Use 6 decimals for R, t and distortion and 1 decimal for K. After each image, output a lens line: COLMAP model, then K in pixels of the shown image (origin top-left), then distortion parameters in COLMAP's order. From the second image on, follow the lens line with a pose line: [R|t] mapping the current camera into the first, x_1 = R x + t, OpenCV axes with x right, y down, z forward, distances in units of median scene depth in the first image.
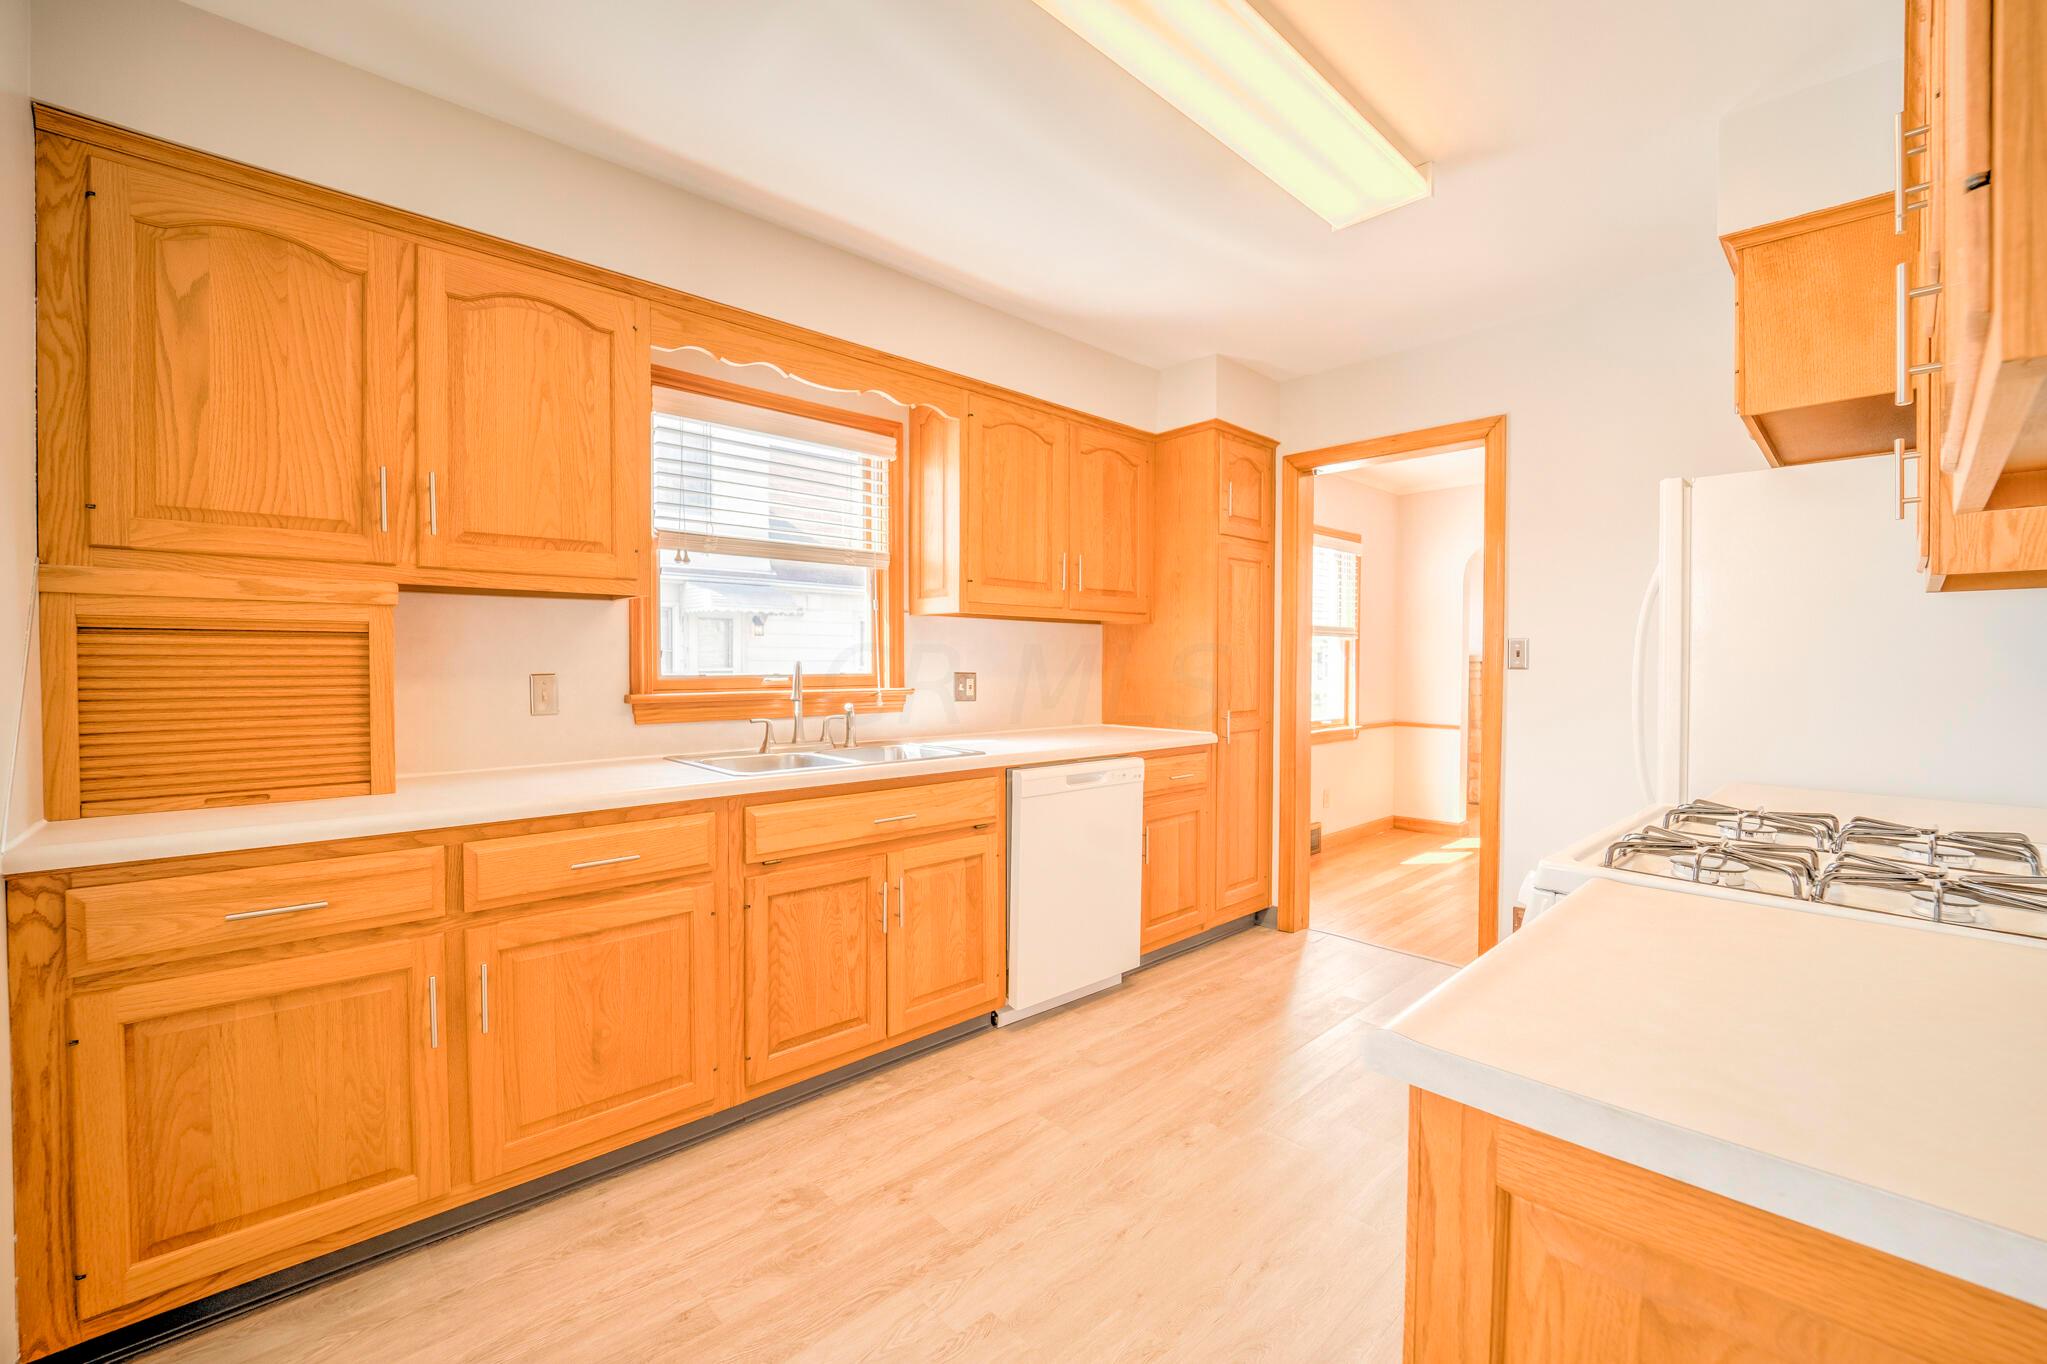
lens RADIAL K [[826.0, 0, 1023.5], [0, 826.0, 682.0], [0, 0, 1]] dist [-0.016271, -0.000058]
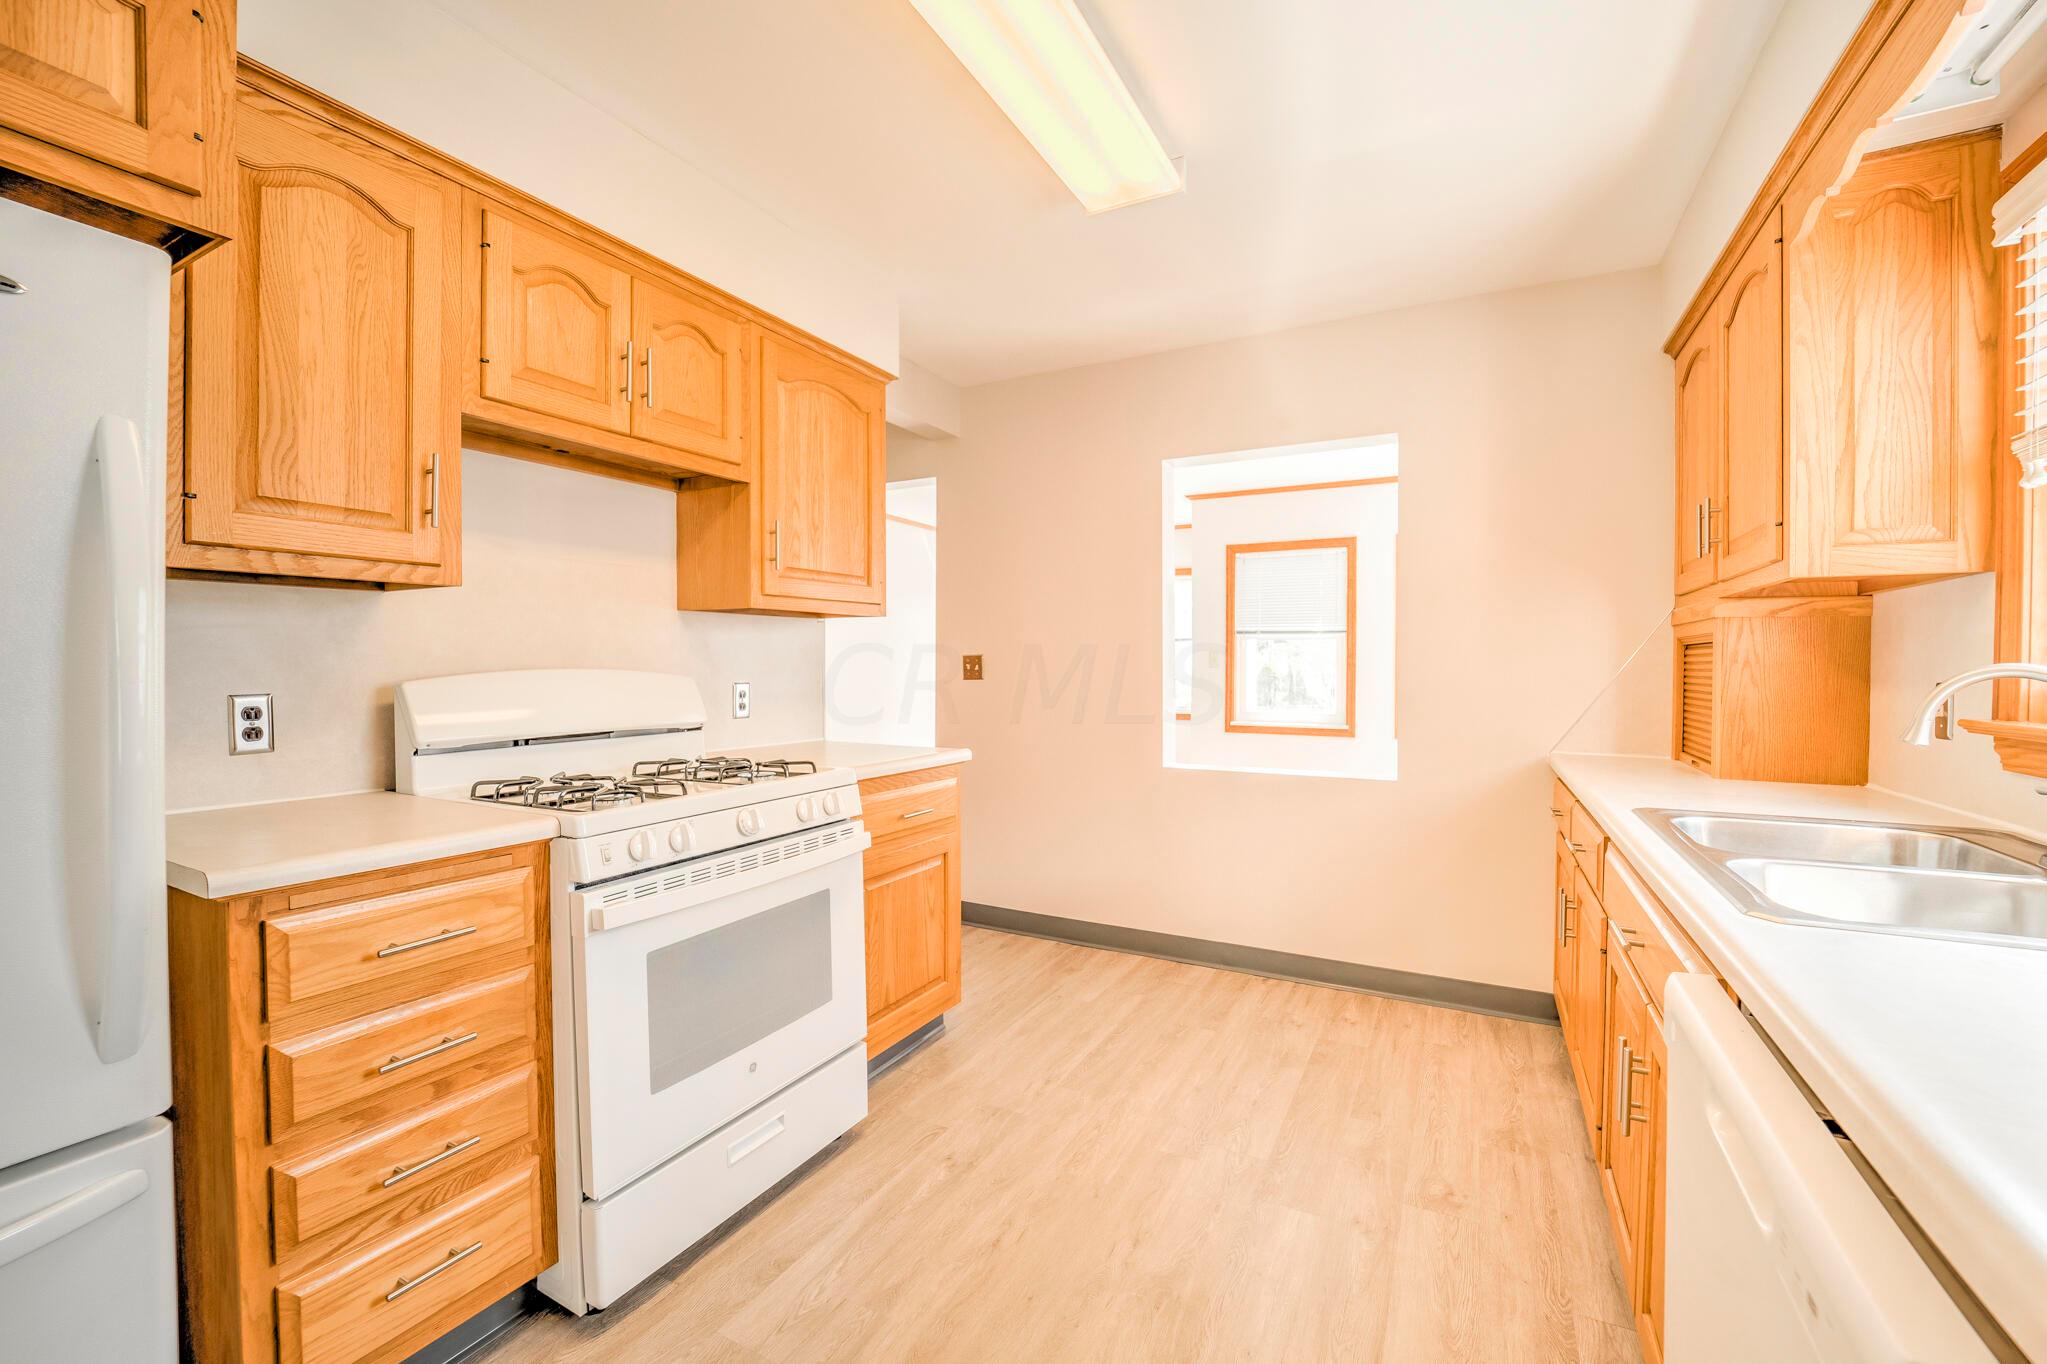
lens RADIAL K [[826.0, 0, 1023.5], [0, 826.0, 682.0], [0, 0, 1]] dist [-0.016271, -0.000058]
pose [[-0.951640, -0.019244, -0.306613, 0.381683], [-0.031794, 0.998846, 0.035987, -0.026259], [0.305567, 0.043995, -0.951154, 1.240226]]
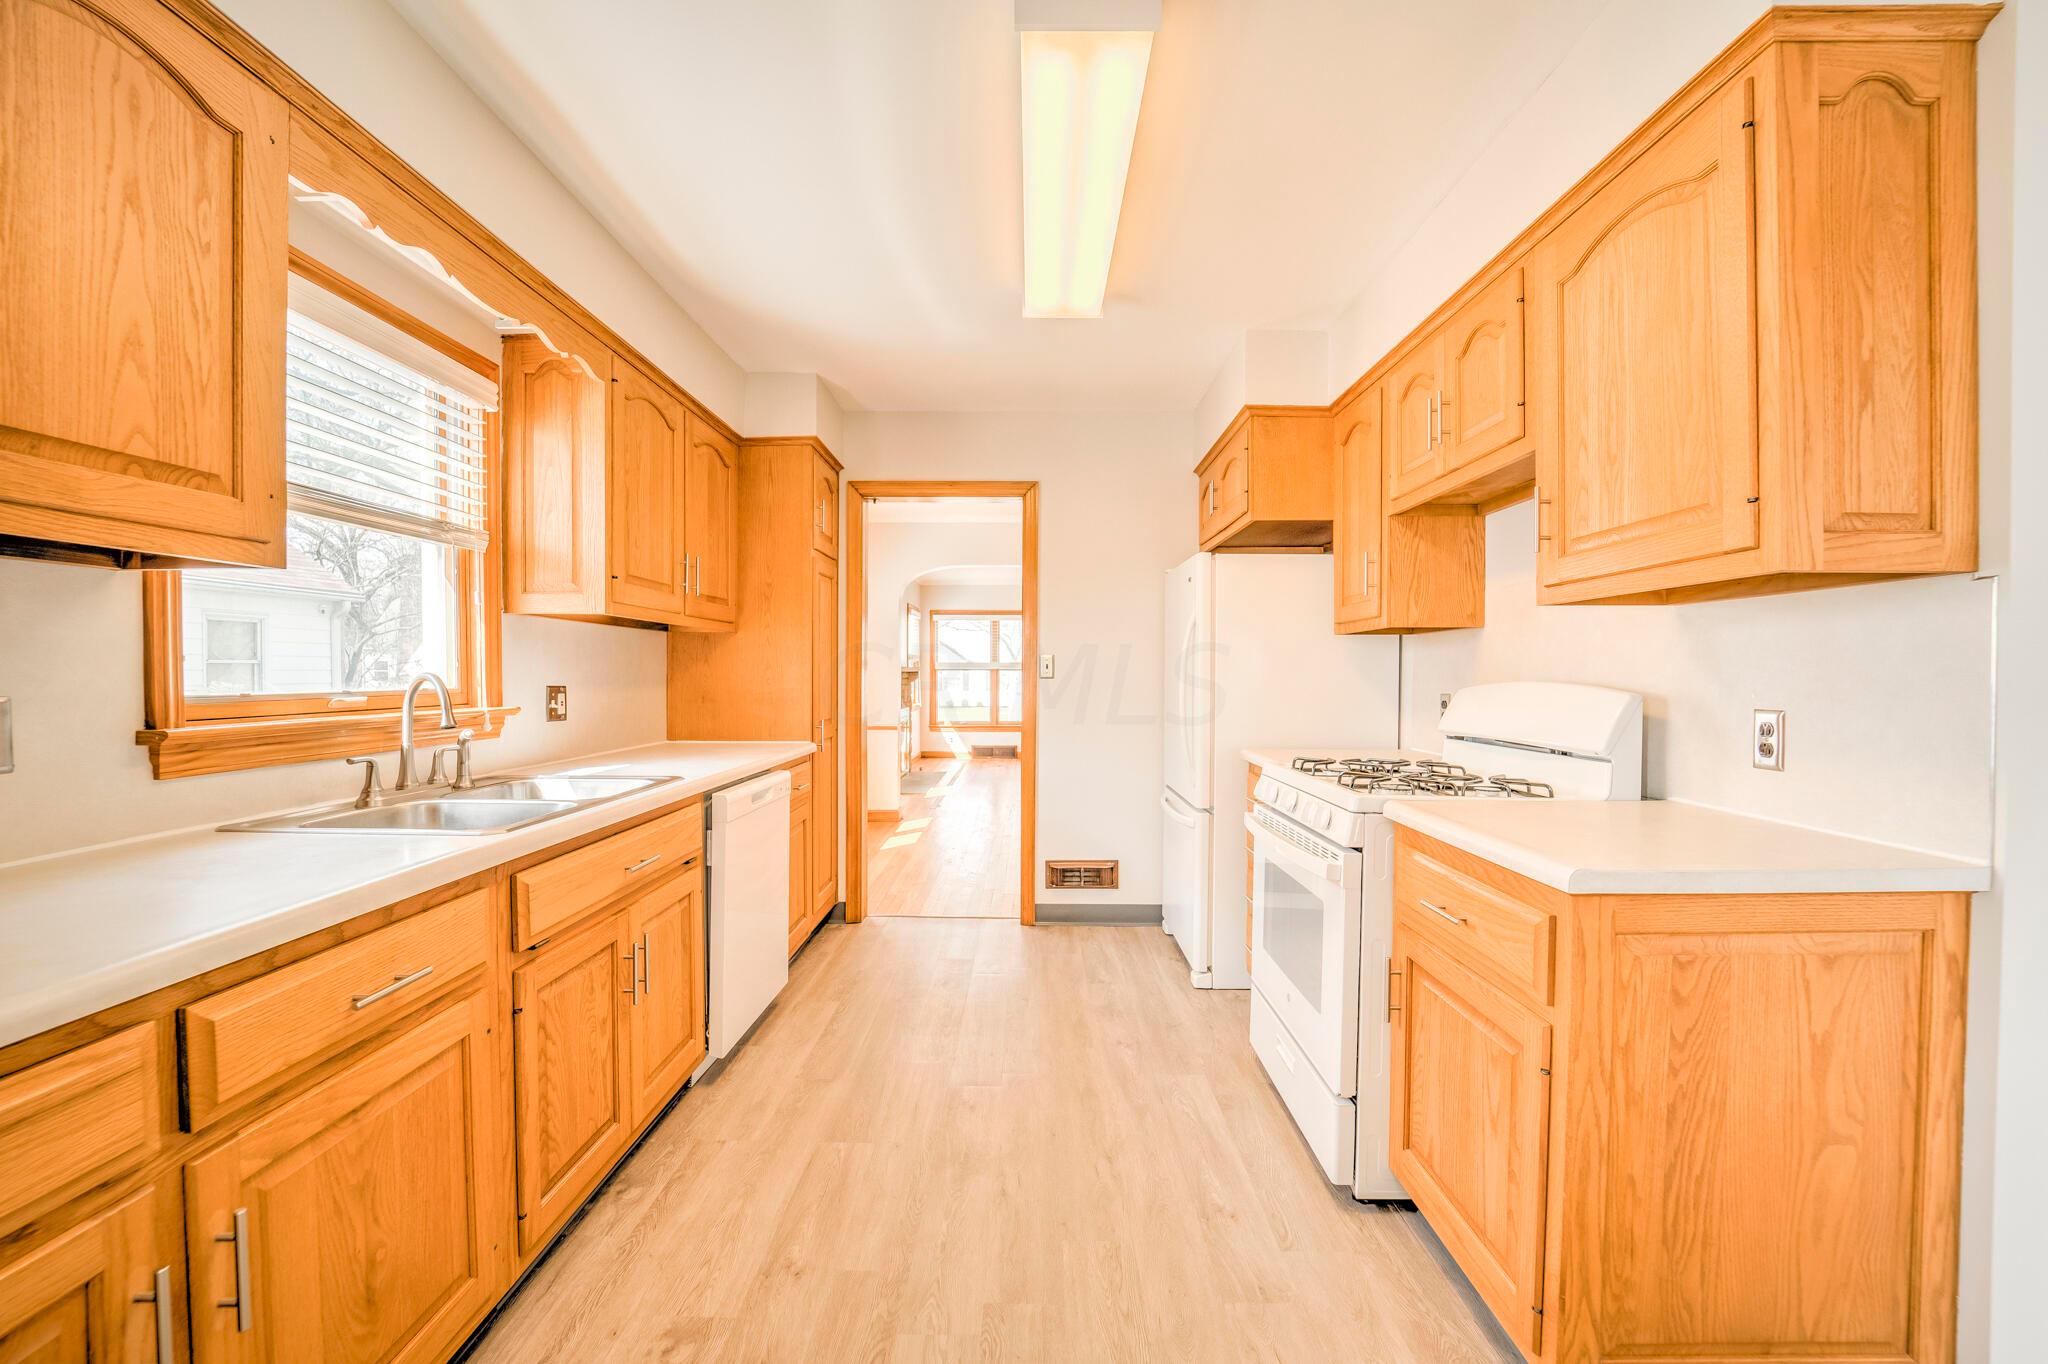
lens RADIAL K [[813.6, 0, 1023.5], [0, 813.6, 691.9], [0, 0, 1]] dist [-0.021825, 0.000171]
pose [[0.701237, -0.017823, 0.712705, -0.408689], [0.017381, 0.999818, 0.007902, -0.005274], [-0.712716, 0.006846, 0.701419, 0.141528]]
